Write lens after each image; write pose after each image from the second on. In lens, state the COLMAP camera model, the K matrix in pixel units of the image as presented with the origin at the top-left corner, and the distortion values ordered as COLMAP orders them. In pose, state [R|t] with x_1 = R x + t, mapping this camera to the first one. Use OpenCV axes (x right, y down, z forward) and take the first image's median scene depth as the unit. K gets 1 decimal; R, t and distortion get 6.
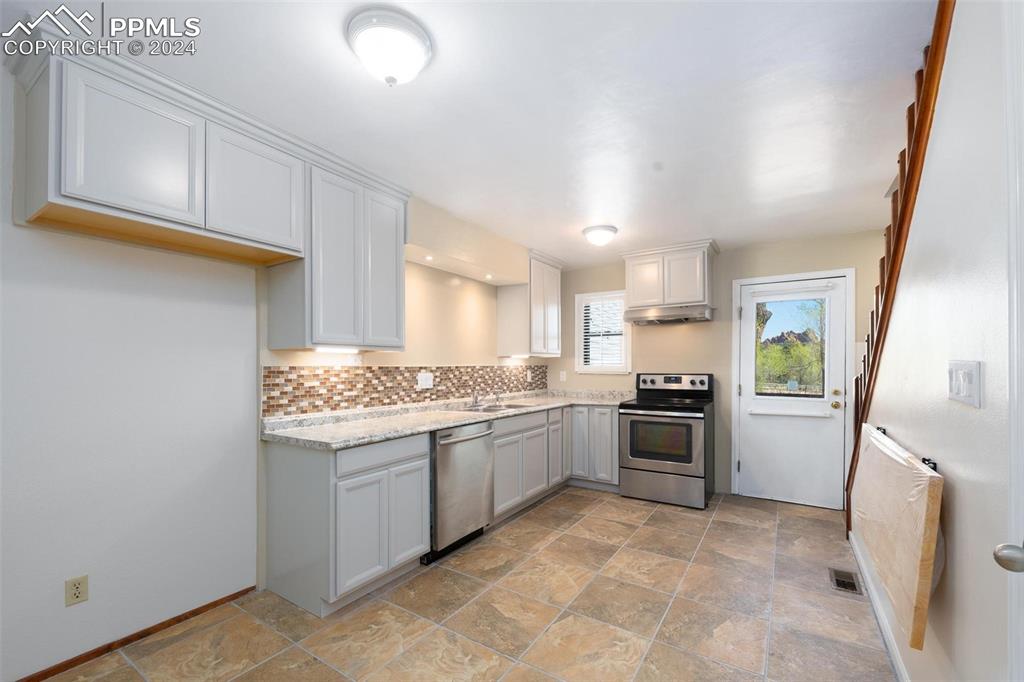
lens RADIAL K [[411.2, 0, 513.5], [0, 411.2, 360.1], [0, 0, 1]] dist [-0.009004, -0.000605]
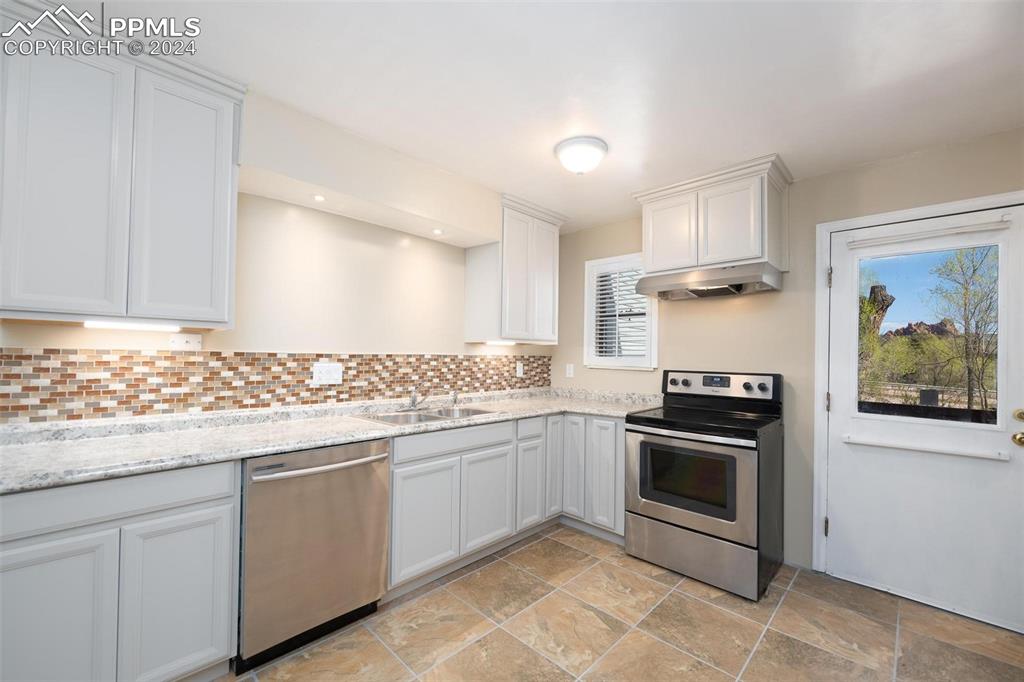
lens RADIAL K [[413.9, 0, 512.0], [0, 413.9, 341.0], [0, 0, 1]] dist [-0.006052, -0.000407]
pose [[0.982368, 0.012866, -0.186513, 0.208417], [-0.016902, 0.999656, -0.020067, 0.002291], [0.186190, 0.022865, 0.982248, 0.314695]]
